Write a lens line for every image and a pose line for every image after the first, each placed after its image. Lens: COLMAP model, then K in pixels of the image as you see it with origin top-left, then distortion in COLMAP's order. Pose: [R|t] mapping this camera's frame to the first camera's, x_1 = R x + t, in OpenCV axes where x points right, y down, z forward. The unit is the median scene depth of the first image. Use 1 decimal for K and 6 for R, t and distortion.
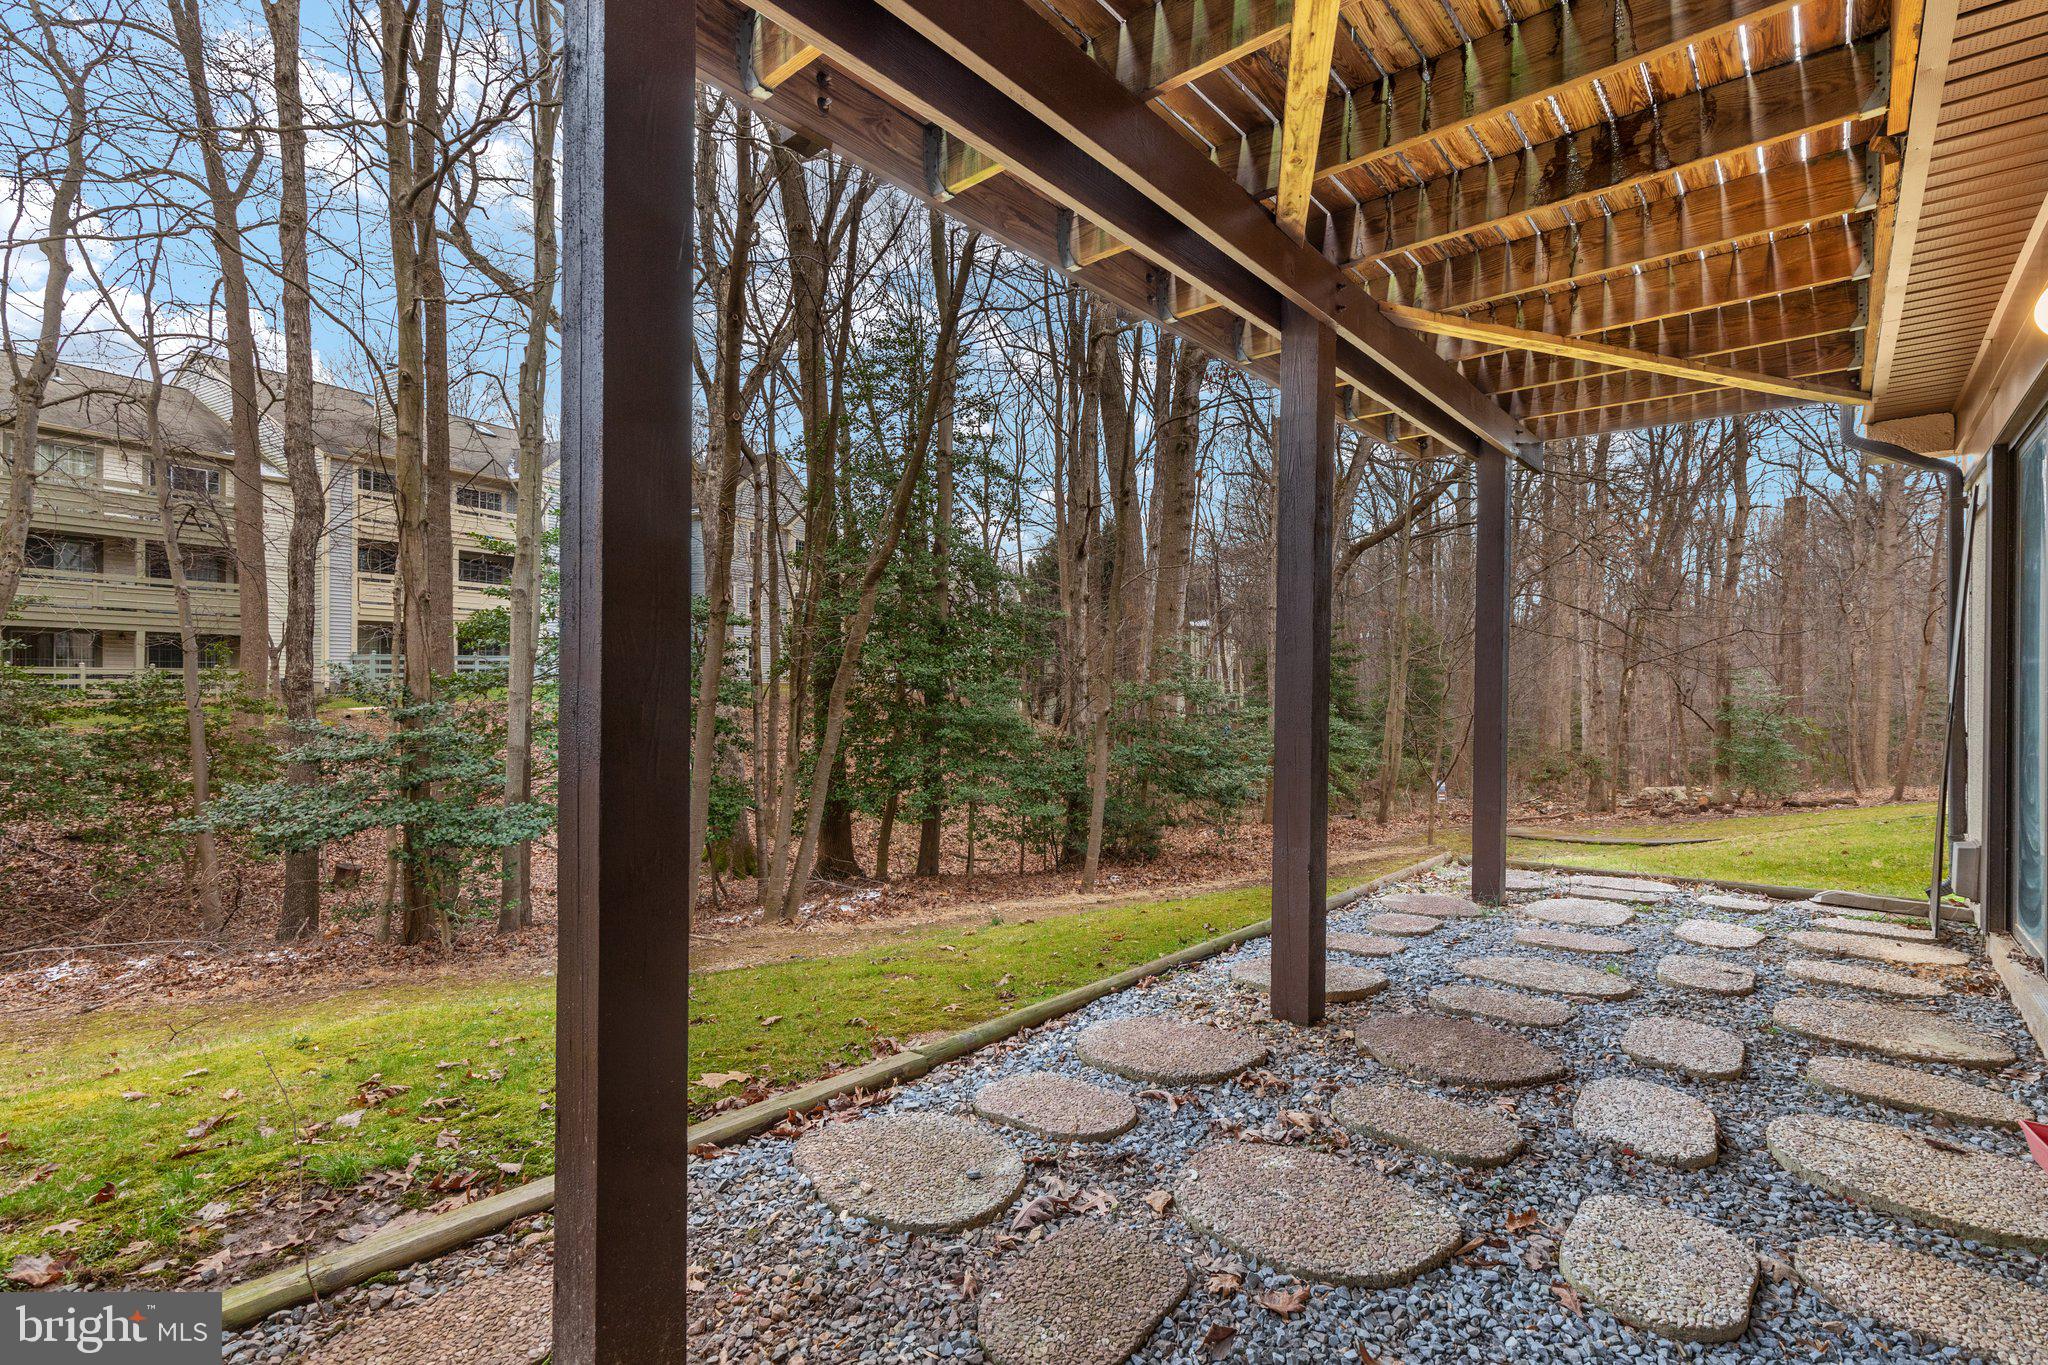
lens RADIAL K [[924.9, 0, 1034.9], [0, 924.9, 687.7], [0, 0, 1]] dist [0.005899, -0.000768]
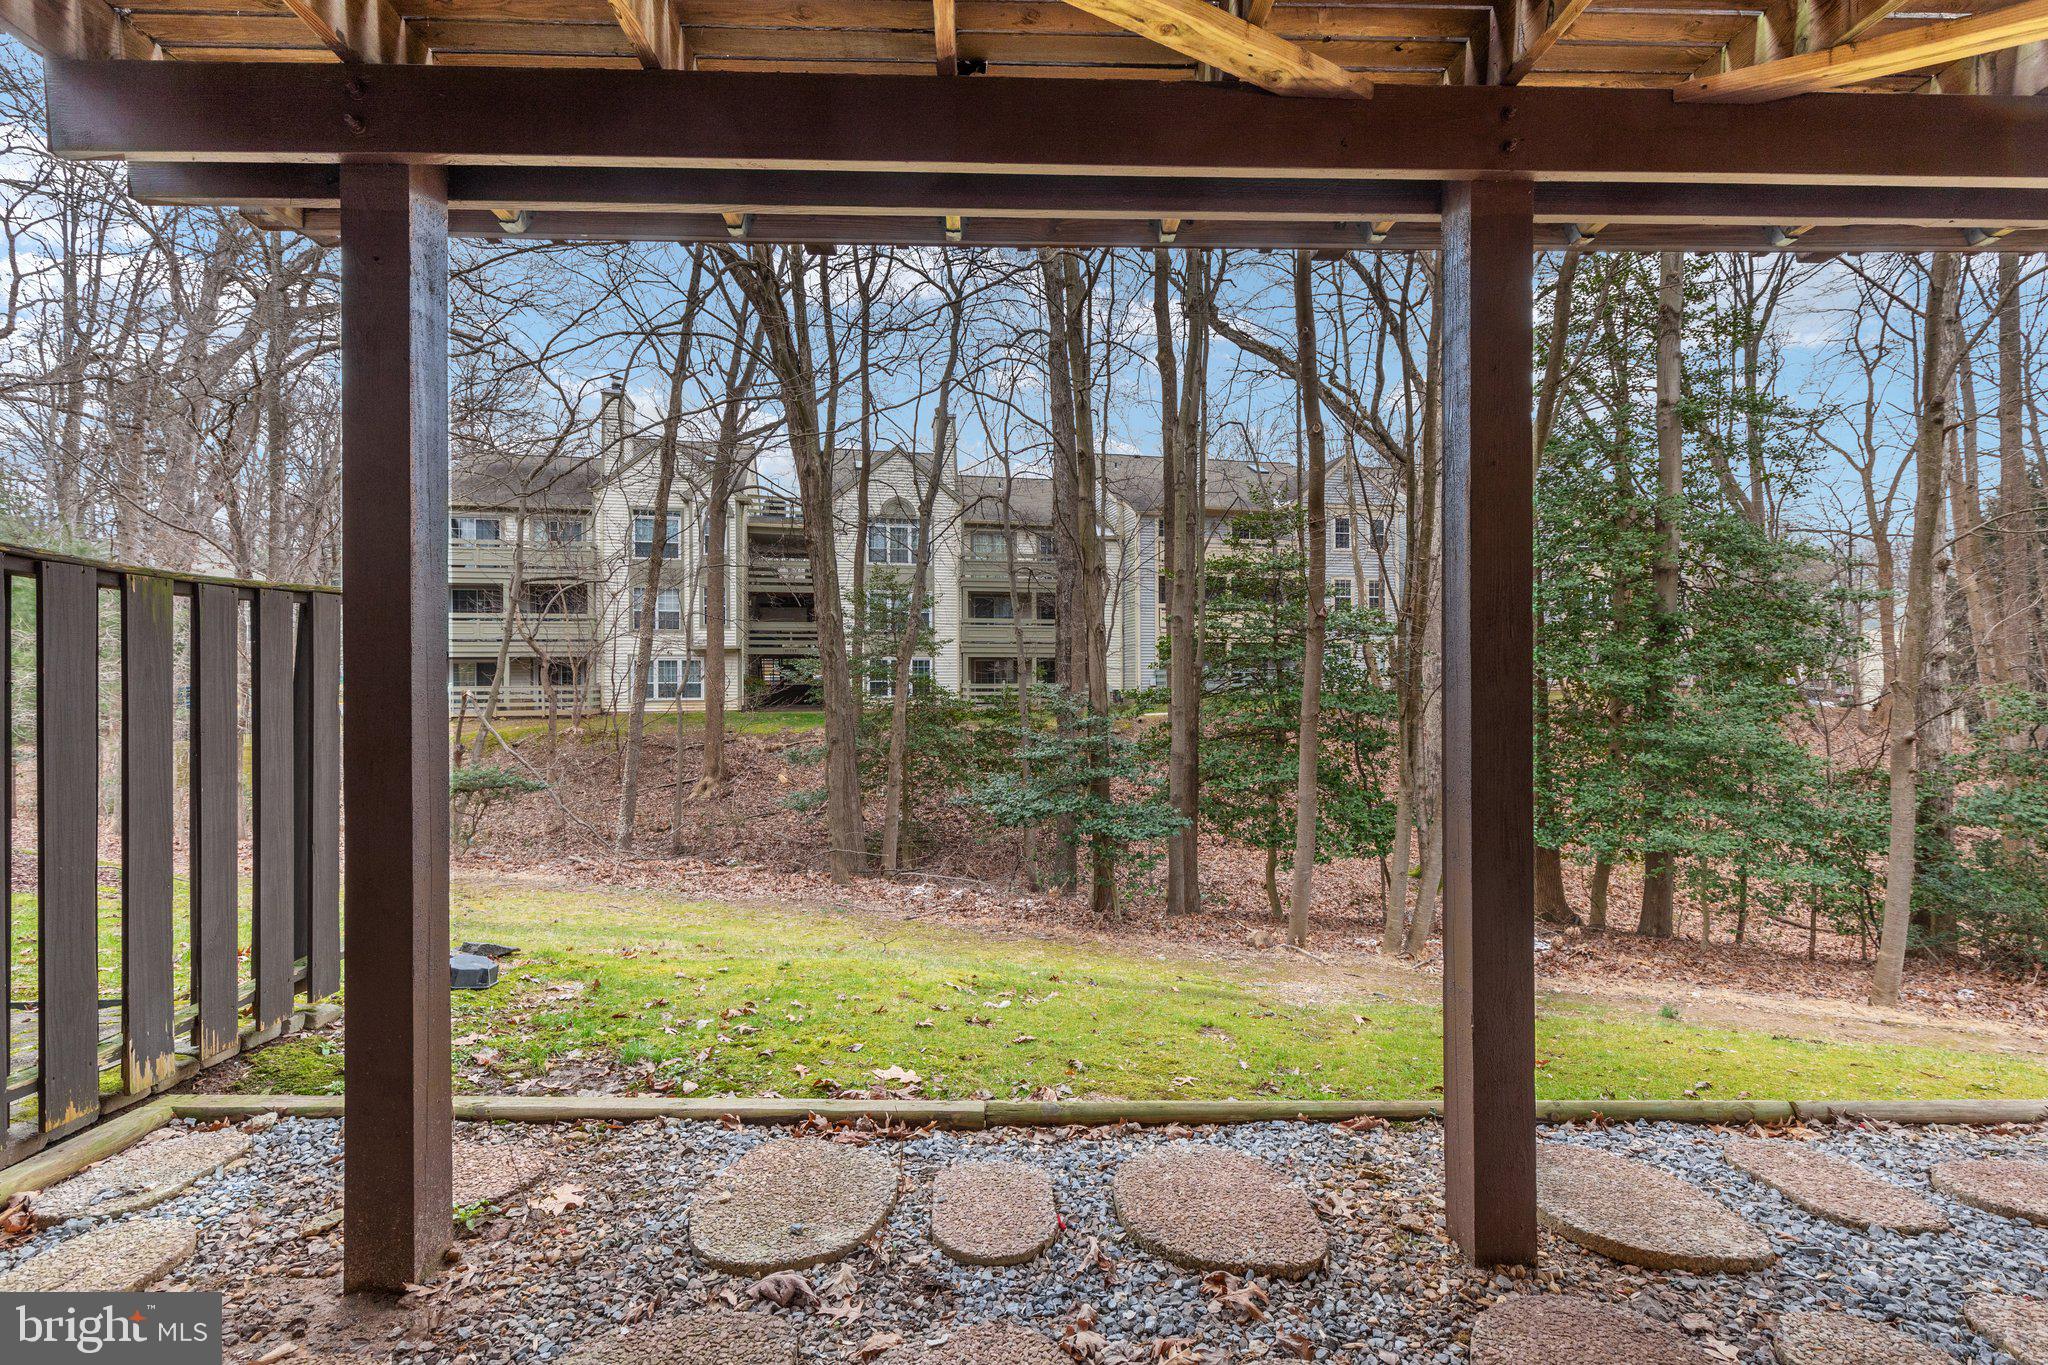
lens RADIAL K [[924.9, 0, 1027.7], [0, 924.9, 681.7], [0, 0, 1]] dist [0.005899, -0.000768]
pose [[0.685167, -0.012641, -0.728276, 0.579279], [0.003629, 0.999896, -0.013942, -0.037207], [0.728377, 0.006910, 0.685142, 0.333966]]
